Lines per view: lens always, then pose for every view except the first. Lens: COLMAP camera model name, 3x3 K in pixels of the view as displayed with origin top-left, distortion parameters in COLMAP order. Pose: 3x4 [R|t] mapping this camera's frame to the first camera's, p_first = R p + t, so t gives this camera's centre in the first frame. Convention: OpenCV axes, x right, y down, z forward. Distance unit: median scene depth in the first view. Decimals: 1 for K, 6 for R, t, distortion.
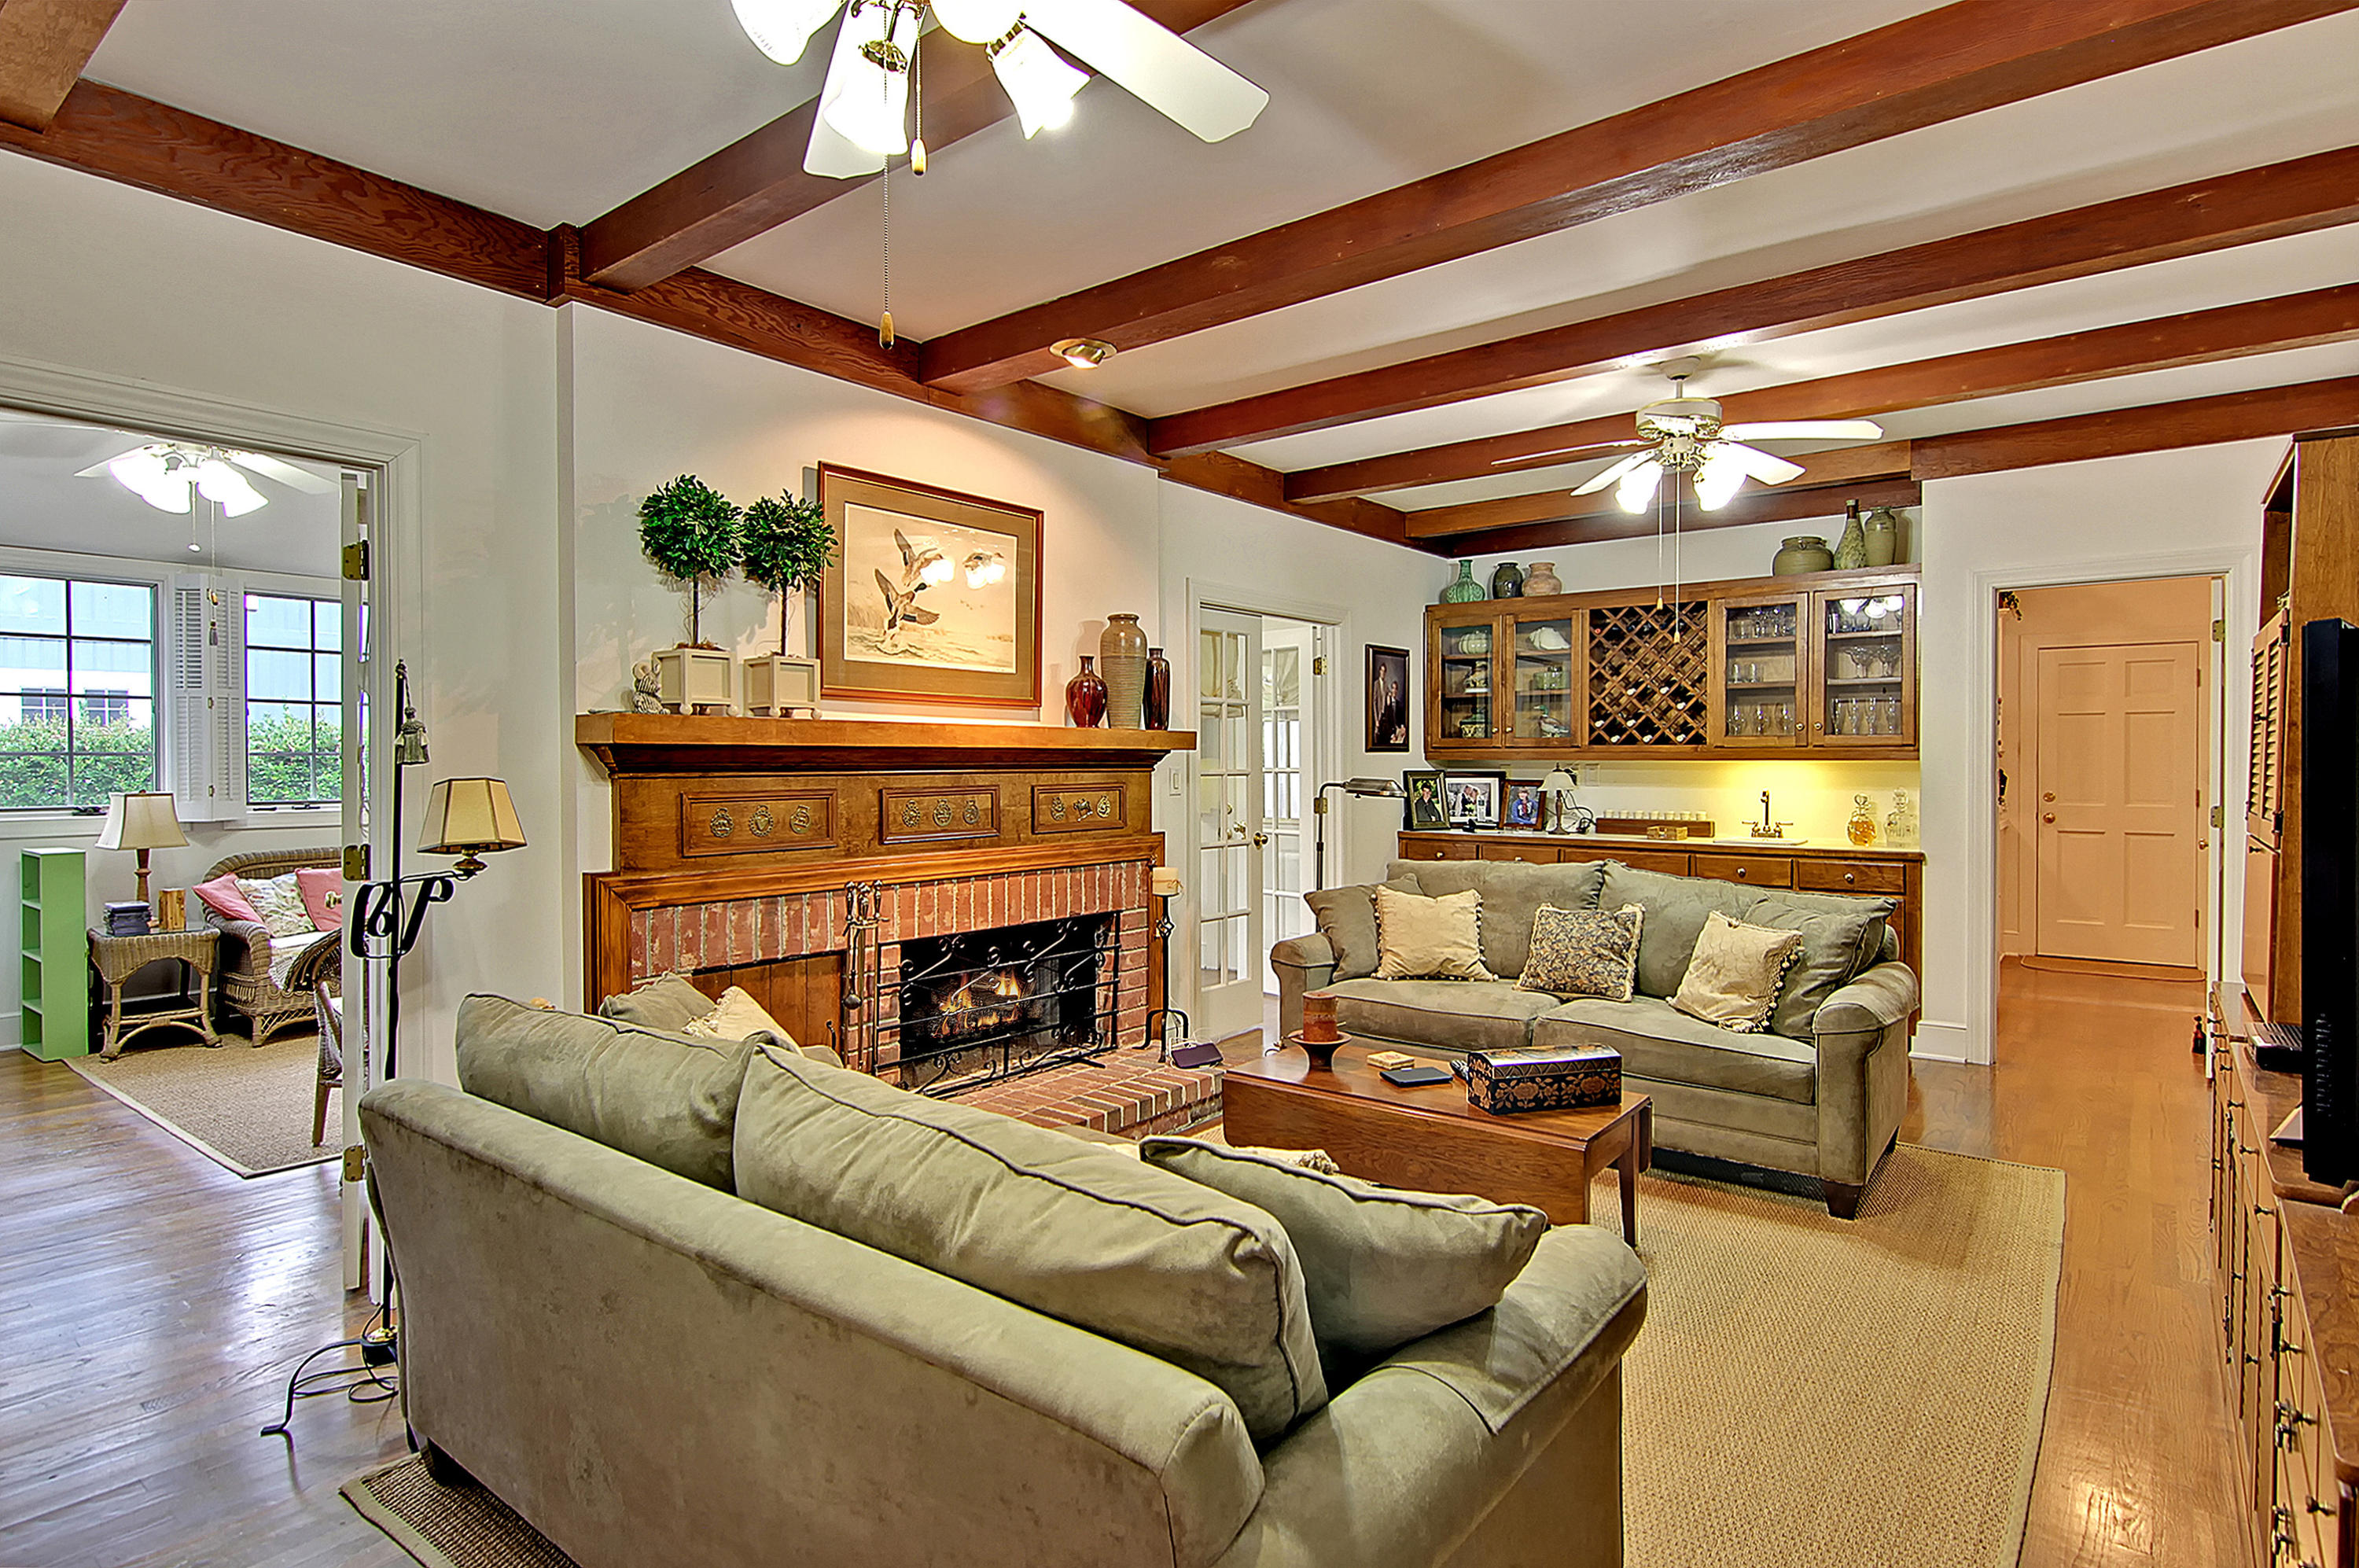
lens RADIAL K [[1221.7, 0, 1184.3], [0, 1221.7, 765.1], [0, 0, 1]] dist [-0.001275, 0.000244]
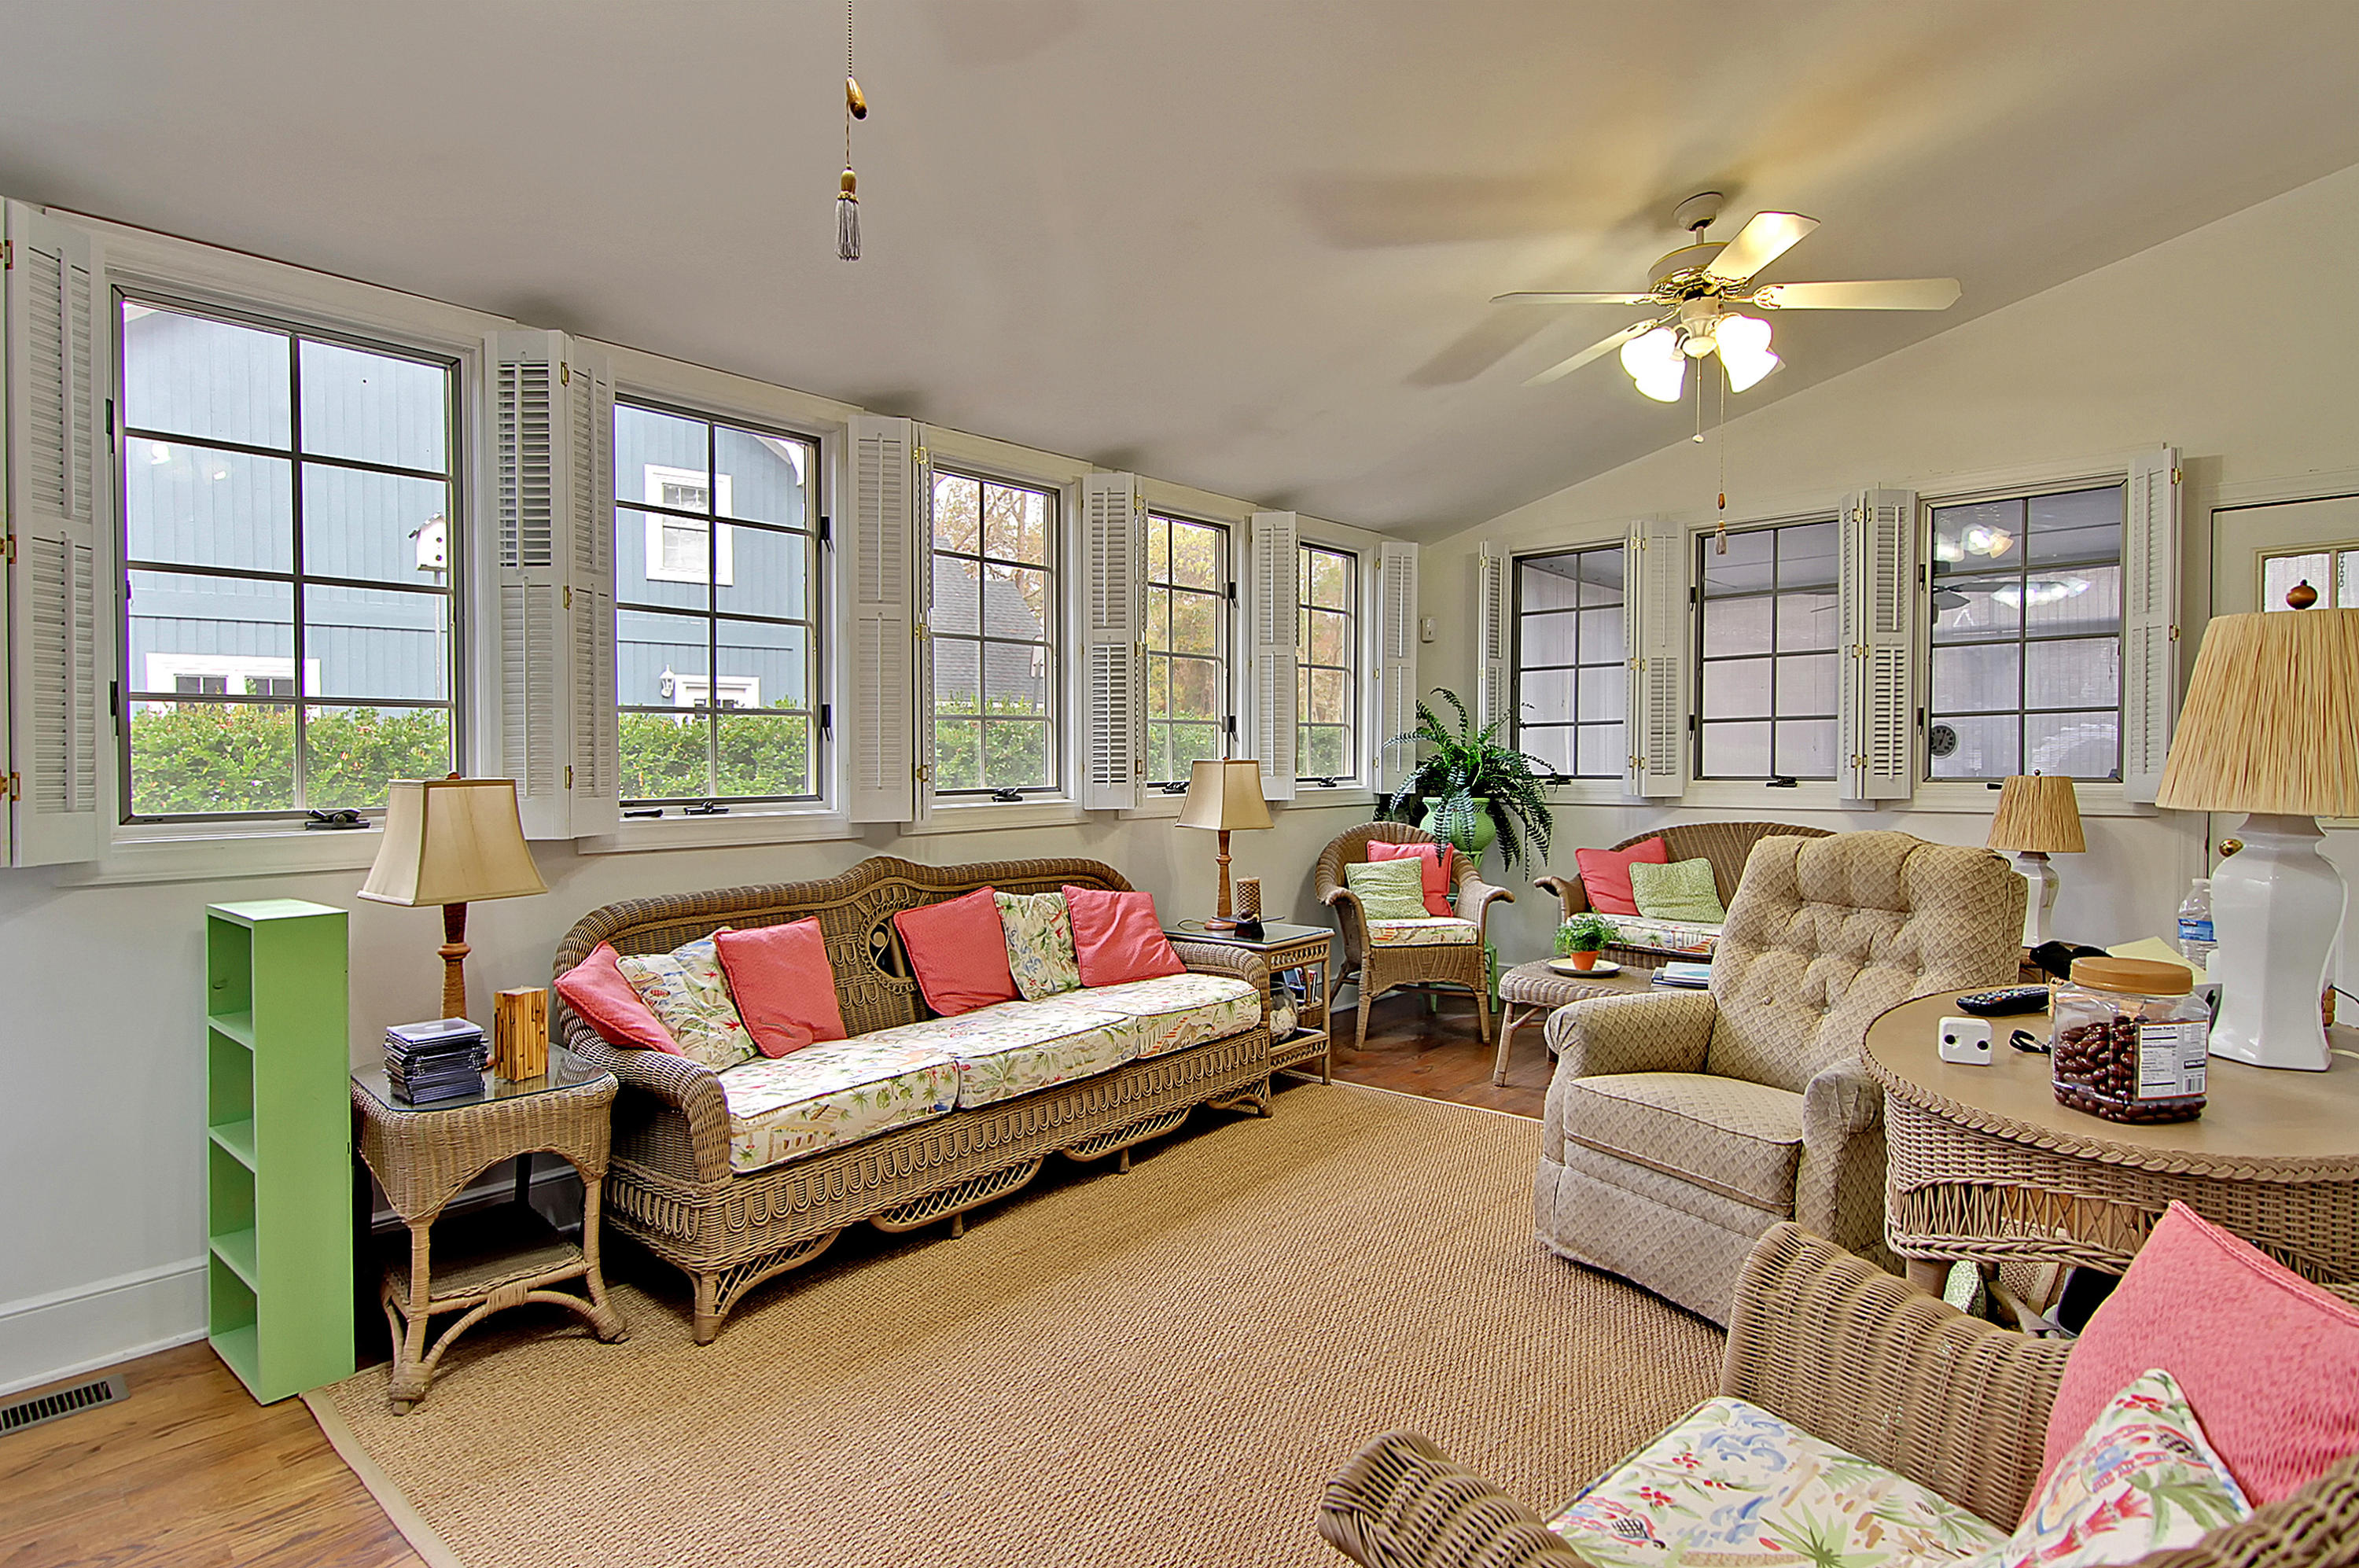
lens RADIAL K [[1221.7, 0, 1214.5], [0, 1221.7, 764.1], [0, 0, 1]] dist [-0.001275, 0.000244]
pose [[0.998484, -0.008493, -0.054393, -0.436150], [0.008362, 0.999962, -0.002635, 0.016159], [0.054413, 0.002177, 0.998516, 0.446739]]
